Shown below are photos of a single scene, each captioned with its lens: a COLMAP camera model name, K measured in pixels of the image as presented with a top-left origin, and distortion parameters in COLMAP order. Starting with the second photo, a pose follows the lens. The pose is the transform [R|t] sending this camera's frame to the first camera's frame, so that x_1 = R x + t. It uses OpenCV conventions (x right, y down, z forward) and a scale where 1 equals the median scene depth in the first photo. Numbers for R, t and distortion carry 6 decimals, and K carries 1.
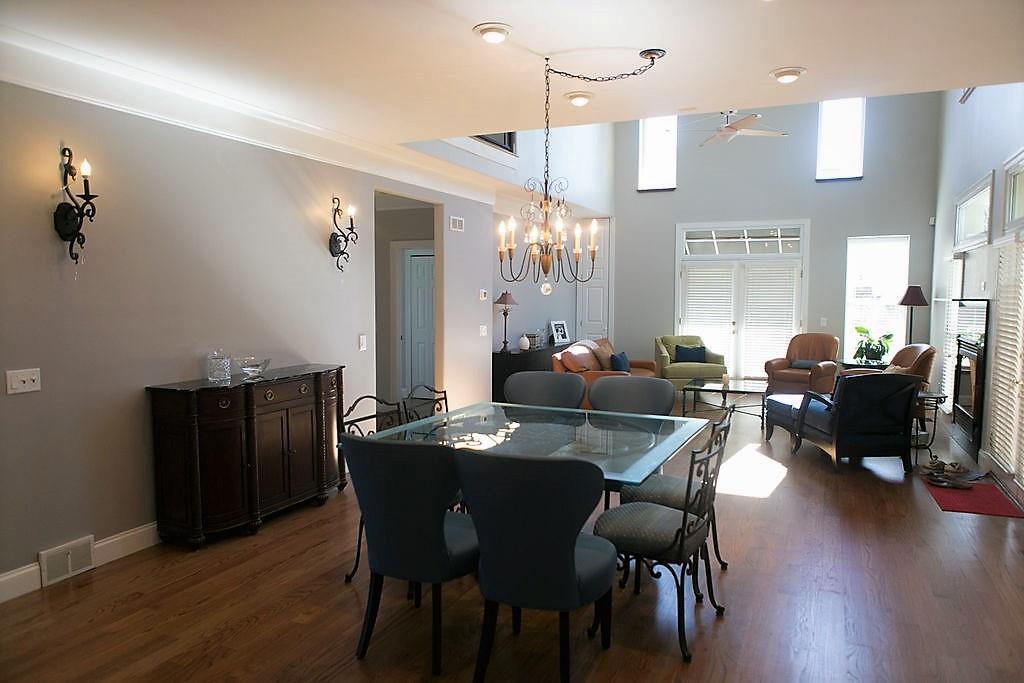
lens RADIAL K [[697.5, 0, 512.0], [0, 697.5, 341.5], [0, 0, 1]] dist [-0.003333, -0.000631]
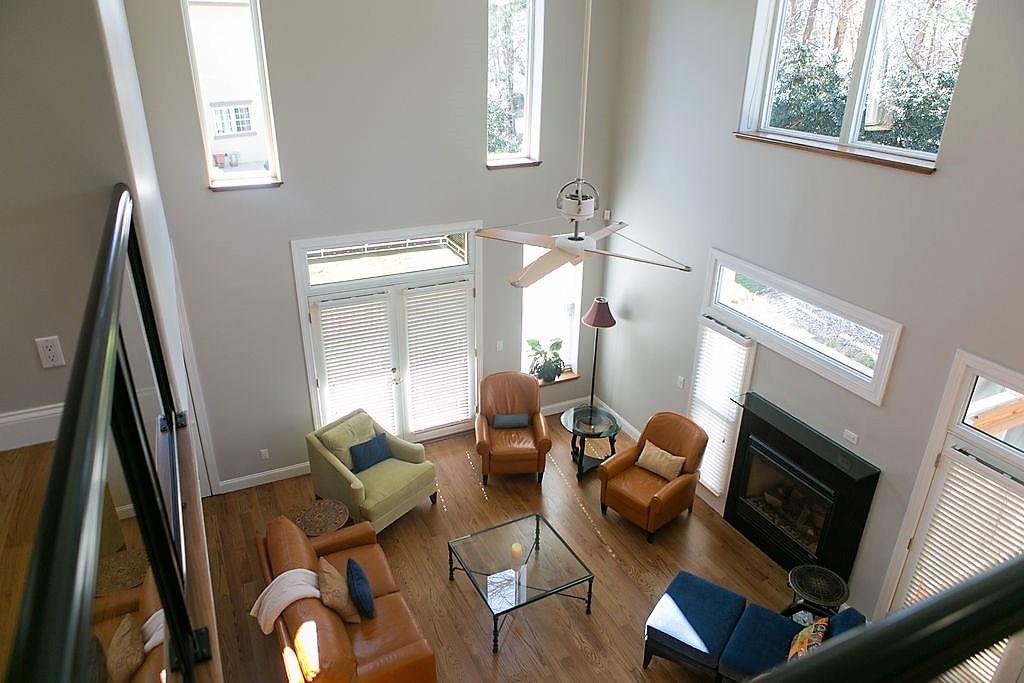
lens RADIAL K [[712.4, 0, 512.0], [0, 712.4, 341.5], [0, 0, 1]] dist [-0.013349, 0.004882]
pose [[0.648440, -0.310613, 0.695014, -0.101269], [0.048355, 0.927934, 0.369594, -0.334376], [-0.759728, -0.206053, 0.616729, 0.506241]]
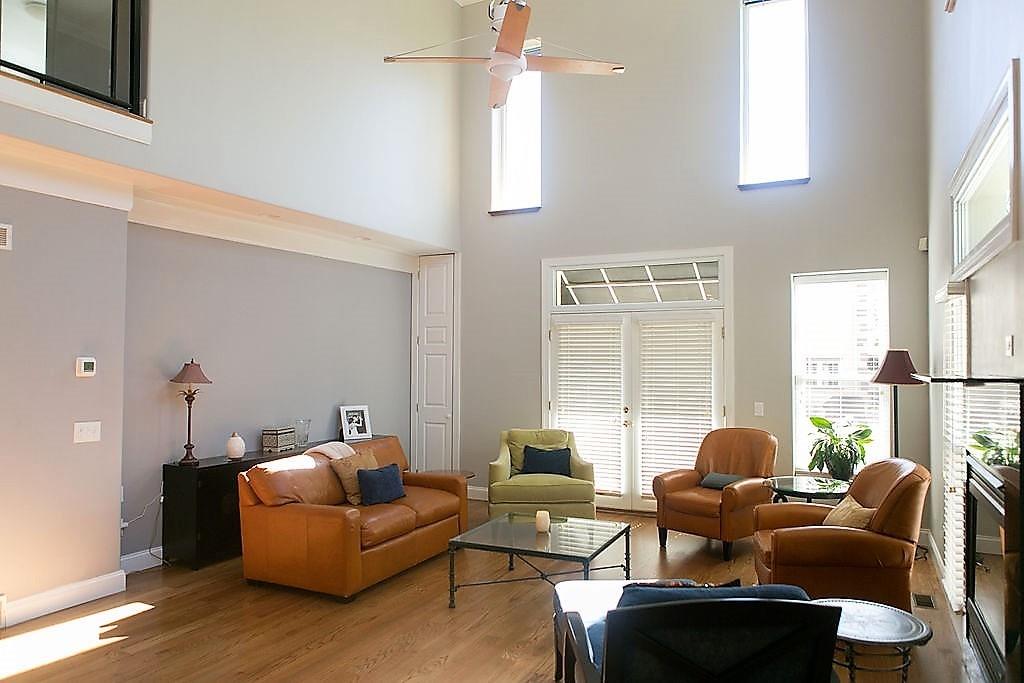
lens RADIAL K [[712.4, 0, 512.0], [0, 712.4, 341.5], [0, 0, 1]] dist [-0.013349, 0.004882]
pose [[0.999577, -0.001210, -0.029074, 0.249042], [-0.001697, 0.995009, -0.099770, -0.024696], [0.029050, 0.099777, 0.994586, 0.361873]]
